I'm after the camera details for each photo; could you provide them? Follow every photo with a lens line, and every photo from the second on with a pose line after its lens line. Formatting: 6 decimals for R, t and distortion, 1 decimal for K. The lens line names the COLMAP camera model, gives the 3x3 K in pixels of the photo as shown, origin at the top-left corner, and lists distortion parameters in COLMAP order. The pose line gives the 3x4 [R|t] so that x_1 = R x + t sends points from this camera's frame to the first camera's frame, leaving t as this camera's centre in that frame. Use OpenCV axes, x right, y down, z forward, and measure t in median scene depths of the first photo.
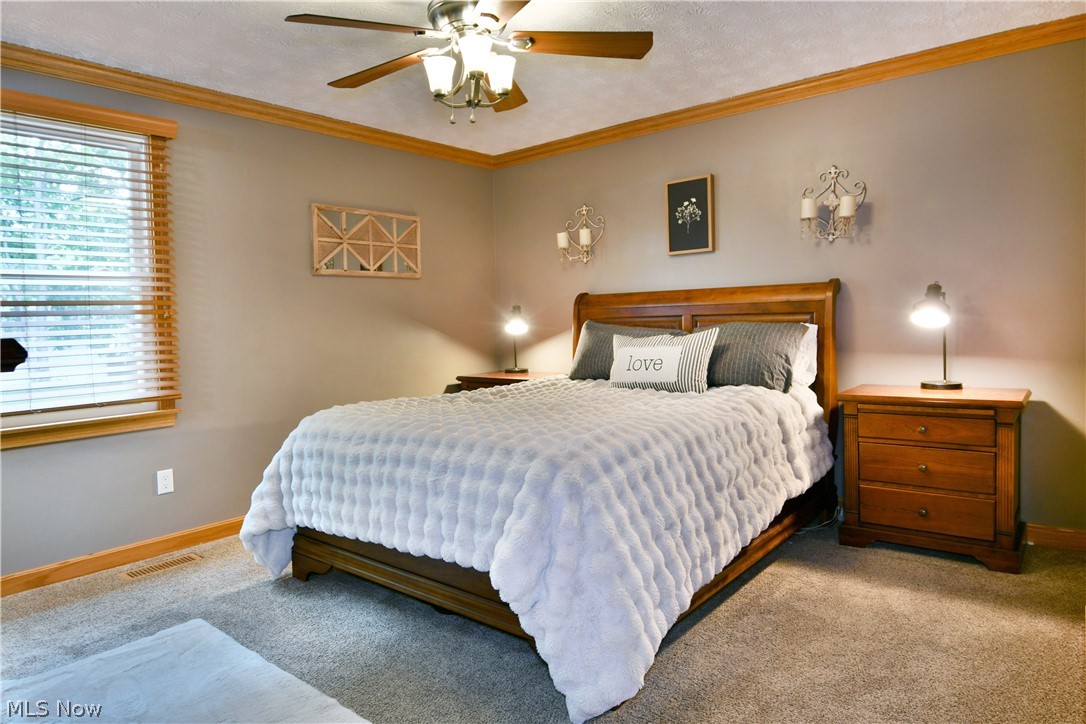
lens RADIAL K [[670.1, 0, 543.0], [0, 670.1, 362.0], [0, 0, 1]] dist [-0.000891, -0.000050]
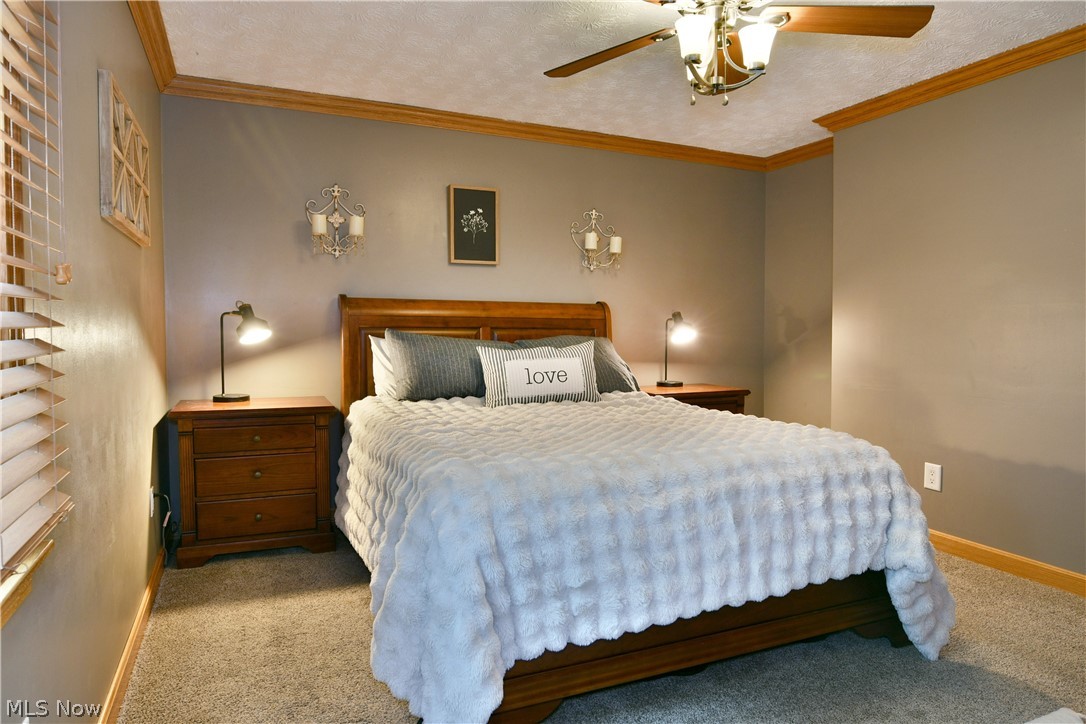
lens RADIAL K [[664.5, 0, 539.0], [0, 664.5, 359.9], [0, 0, 1]] dist [-0.005233, -0.001477]
pose [[0.441113, -0.012327, 0.897367, -0.621419], [0.036004, 0.999344, -0.003970, -0.014940], [-0.896729, 0.034060, 0.441267, 0.500537]]
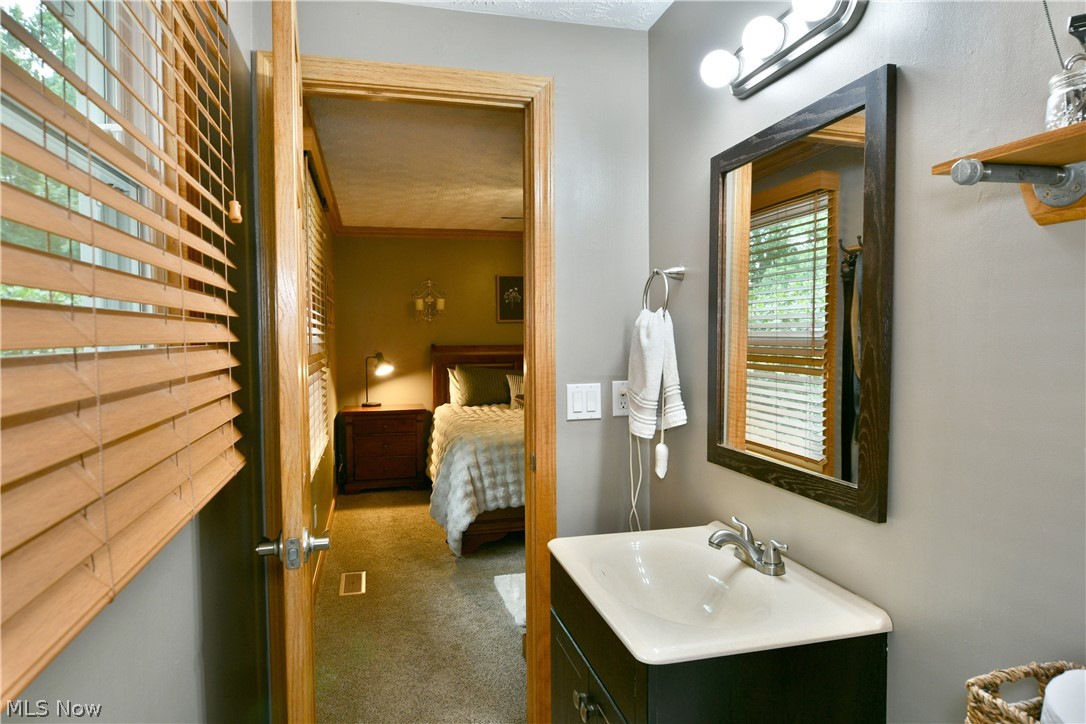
lens RADIAL K [[675.4, 0, 539.7], [0, 675.4, 343.3], [0, 0, 1]] dist [-0.006235, -0.003418]
pose [[0.592320, 0.015636, 0.805551, -1.040454], [0.042974, 0.997775, -0.050965, -0.028264], [-0.804556, 0.064806, 0.590331, 0.013616]]
